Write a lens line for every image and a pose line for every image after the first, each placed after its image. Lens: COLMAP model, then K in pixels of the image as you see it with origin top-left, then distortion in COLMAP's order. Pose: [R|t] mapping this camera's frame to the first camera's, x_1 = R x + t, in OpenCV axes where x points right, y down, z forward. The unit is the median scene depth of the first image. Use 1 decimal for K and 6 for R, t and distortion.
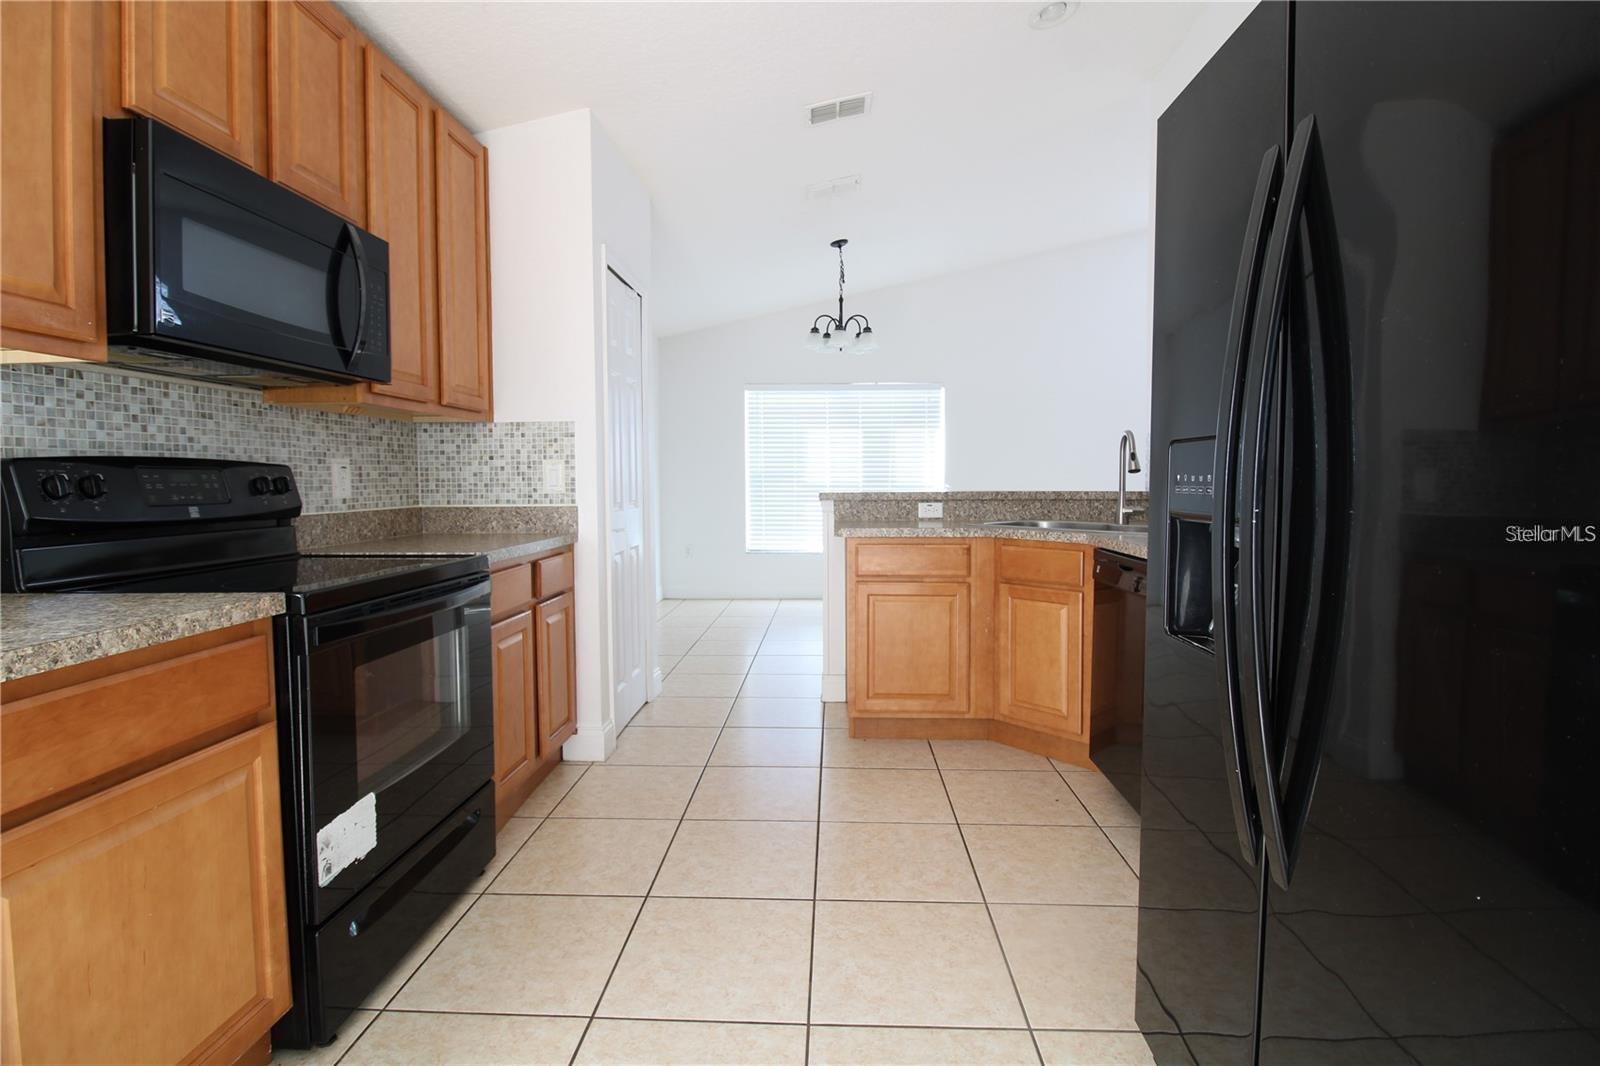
lens RADIAL K [[741.9, 0, 805.2], [0, 741.9, 509.4], [0, 0, 1]] dist [0.000941, -0.013718]
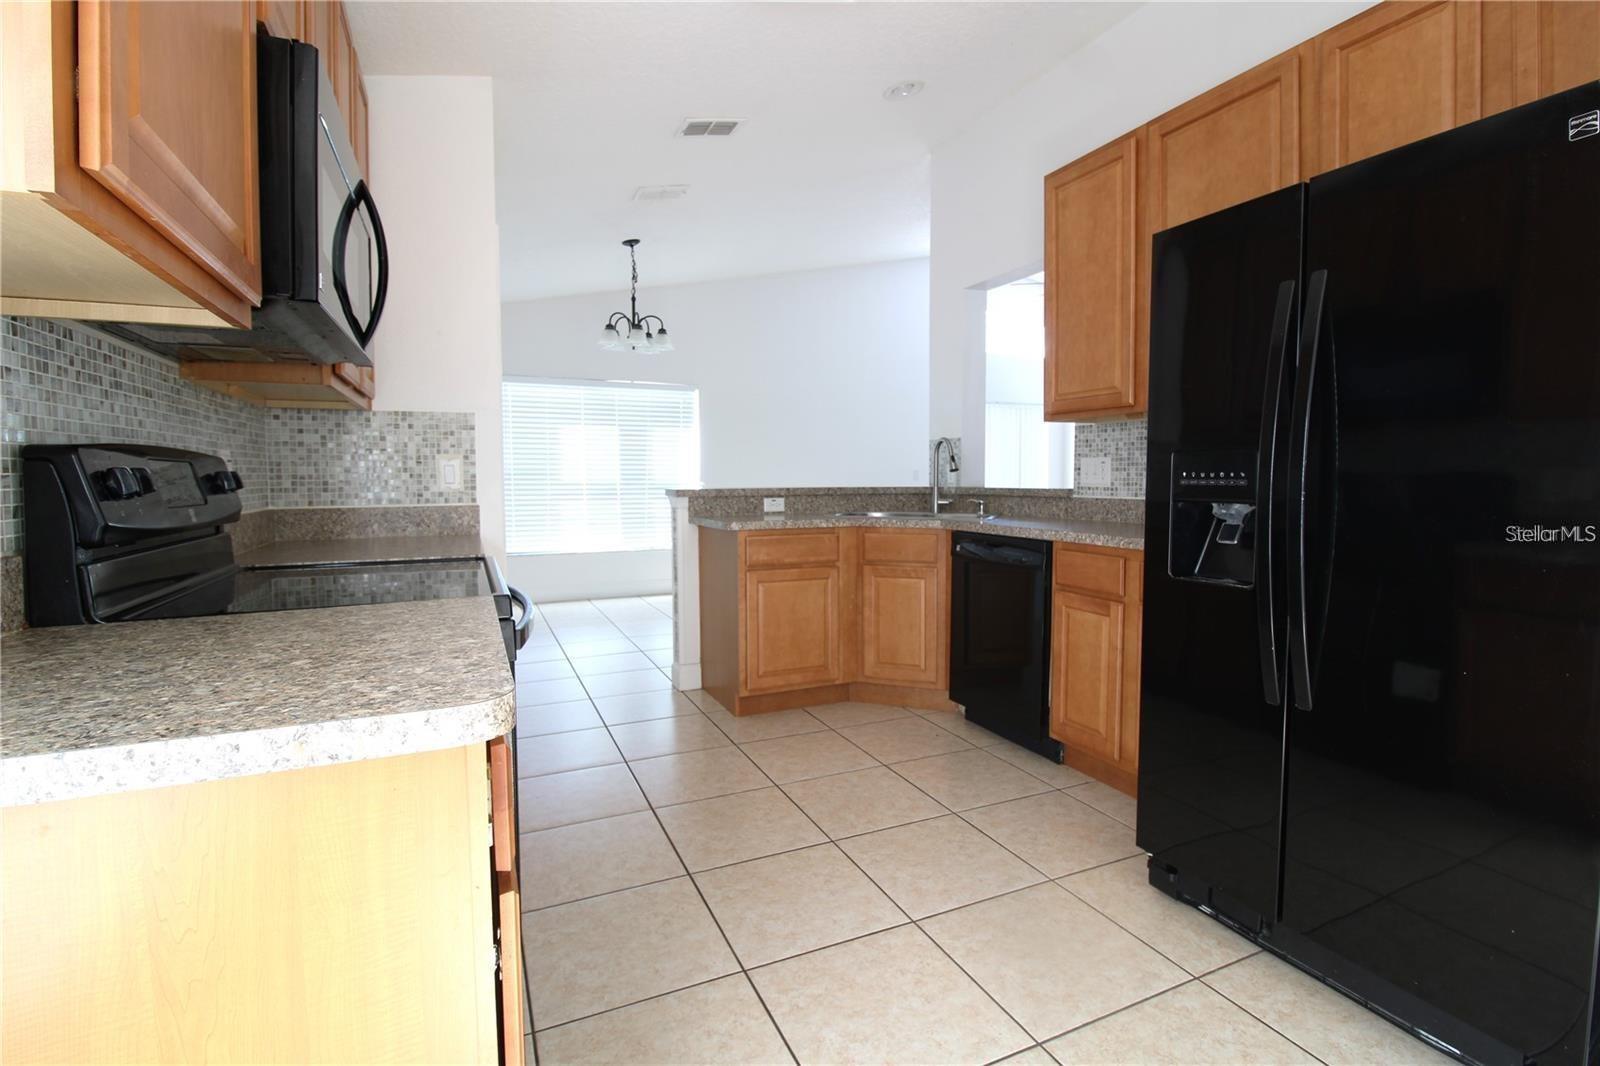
lens RADIAL K [[741.9, 0, 805.2], [0, 741.9, 509.4], [0, 0, 1]] dist [0.000941, -0.013718]
pose [[0.890793, -0.018944, 0.454014, -0.360098], [0.018013, 0.999817, 0.006375, 0.002258], [-0.454052, 0.002500, 0.890972, -0.005413]]
